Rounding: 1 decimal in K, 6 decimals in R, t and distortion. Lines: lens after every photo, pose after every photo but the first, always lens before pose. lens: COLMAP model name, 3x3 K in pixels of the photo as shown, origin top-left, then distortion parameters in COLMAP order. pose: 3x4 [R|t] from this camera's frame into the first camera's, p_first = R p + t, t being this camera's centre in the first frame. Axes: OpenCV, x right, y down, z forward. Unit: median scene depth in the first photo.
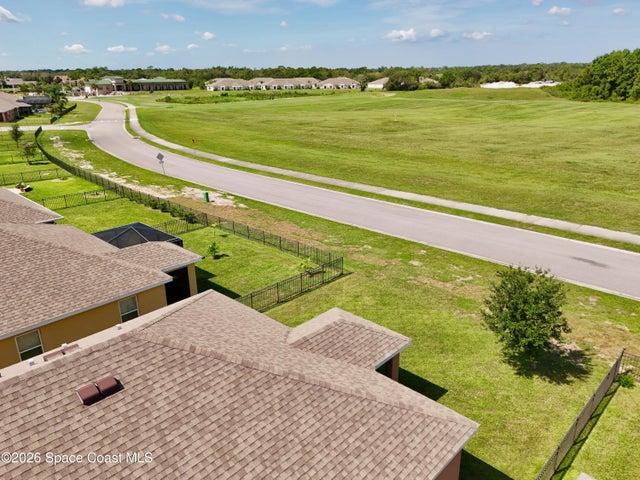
lens RADIAL K [[471.1, 0, 321.1], [0, 471.1, 246.8], [0, 0, 1]] dist [0.073879, -0.071424]
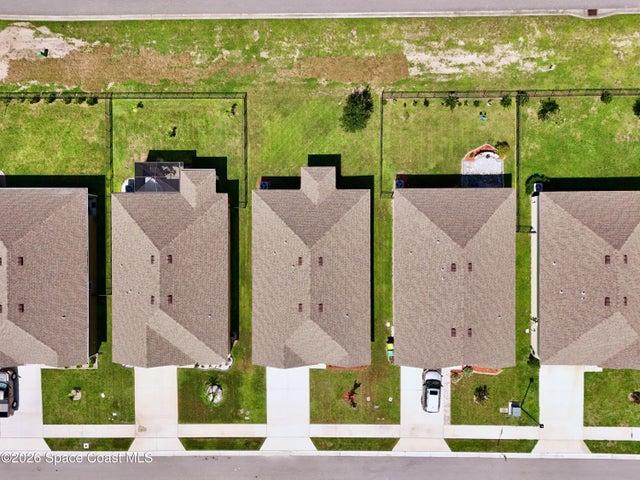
lens RADIAL K [[471.1, 0, 318.5], [0, 471.1, 229.0], [0, 0, 1]] dist [0.073879, -0.071424]
pose [[0.726155, -0.687414, -0.012657, -0.011294], [0.249634, 0.246461, 0.936451, -0.247501], [-0.640610, -0.683168, 0.350571, -0.023012]]
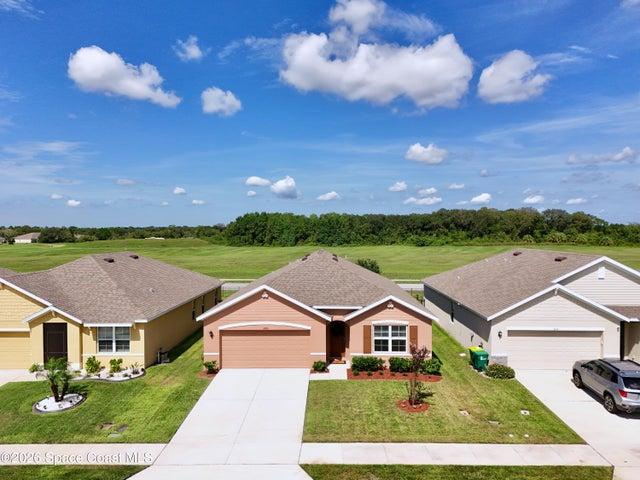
lens RADIAL K [[471.1, 0, 321.3], [0, 471.1, 244.3], [0, 0, 1]] dist [0.073879, -0.071424]
pose [[0.742040, -0.009514, 0.670288, -0.171363], [0.227147, 0.944316, -0.238058, 0.061113], [-0.630698, 0.328903, 0.702882, -0.083908]]
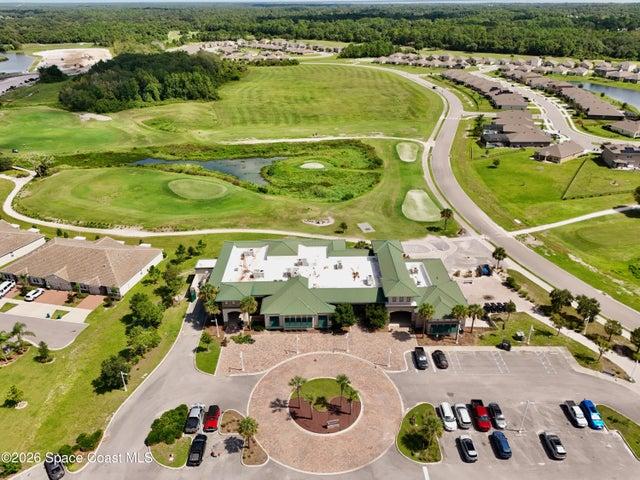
lens RADIAL K [[471.1, 0, 320.0], [0, 471.1, 240.2], [0, 0, 1]] dist [0.073879, -0.071424]
pose [[-0.769131, -0.271002, 0.578788, -1.075556], [0.238448, 0.718559, 0.653311, -1.105165], [-0.592942, 0.640493, -0.488046, 2.156680]]
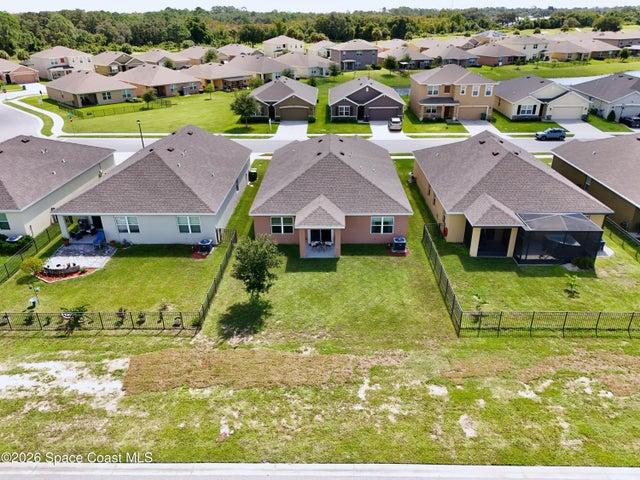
lens RADIAL K [[471.1, 0, 320.9], [0, 471.1, 241.7], [0, 0, 1]] dist [0.073879, -0.071424]
pose [[-0.741636, 0.306594, -0.596637, 0.130818], [-0.216732, 0.732216, 0.645668, -0.106157], [0.634825, 0.608161, -0.476589, 0.204191]]
